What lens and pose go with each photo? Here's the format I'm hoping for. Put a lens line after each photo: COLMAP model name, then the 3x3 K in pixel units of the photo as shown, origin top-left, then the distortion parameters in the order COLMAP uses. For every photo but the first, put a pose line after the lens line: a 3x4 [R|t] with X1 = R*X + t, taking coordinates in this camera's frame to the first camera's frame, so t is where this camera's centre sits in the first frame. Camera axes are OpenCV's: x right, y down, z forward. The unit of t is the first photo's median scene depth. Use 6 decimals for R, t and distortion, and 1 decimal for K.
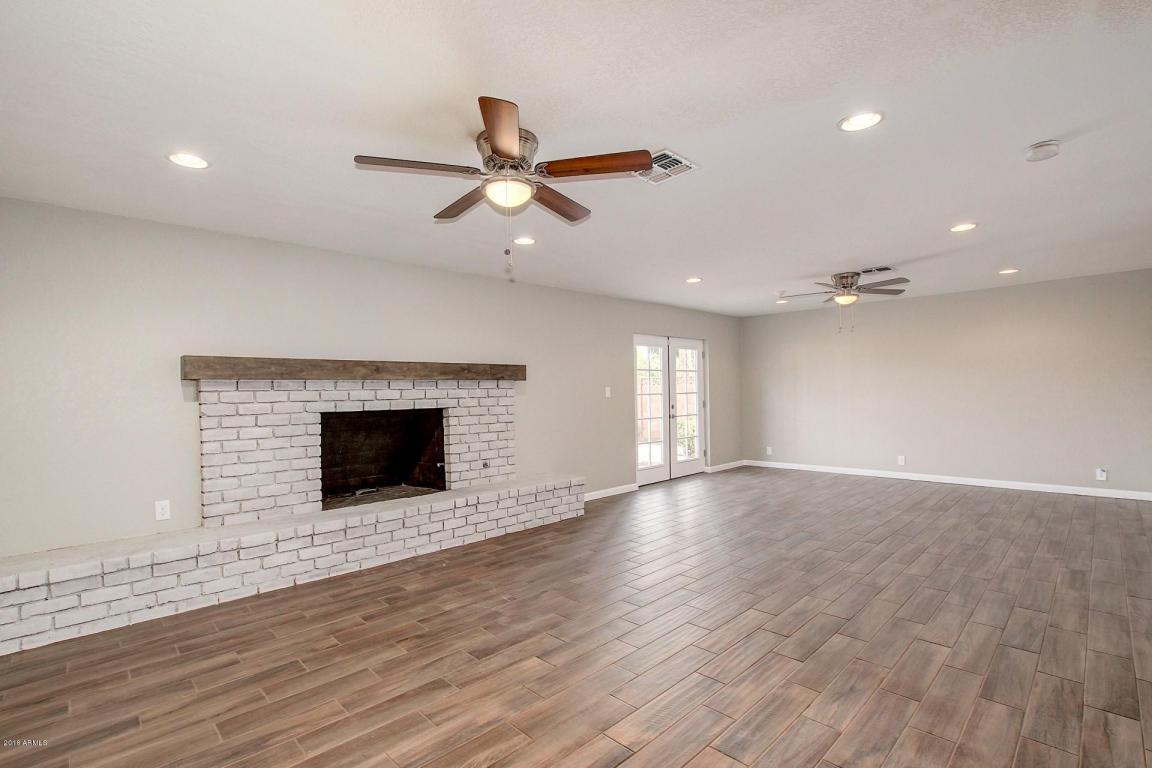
lens RADIAL K [[531.8, 0, 575.7], [0, 531.8, 392.5], [0, 0, 1]] dist [-0.023457, 0.001075]
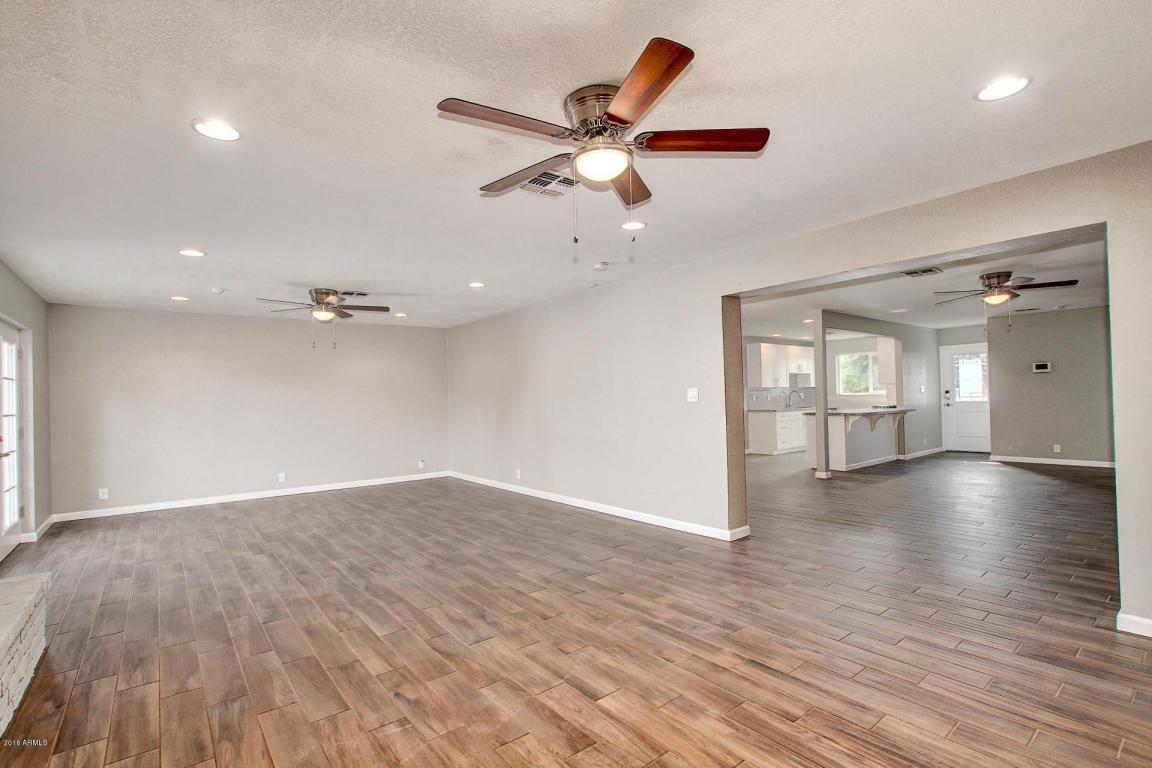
lens RADIAL K [[531.8, 0, 575.7], [0, 531.8, 392.5], [0, 0, 1]] dist [-0.023457, 0.001075]
pose [[0.109000, 0.024425, 0.993742, -0.828284], [0.022504, 0.999381, -0.027032, 0.014667], [-0.993787, 0.025309, 0.108382, 0.807025]]
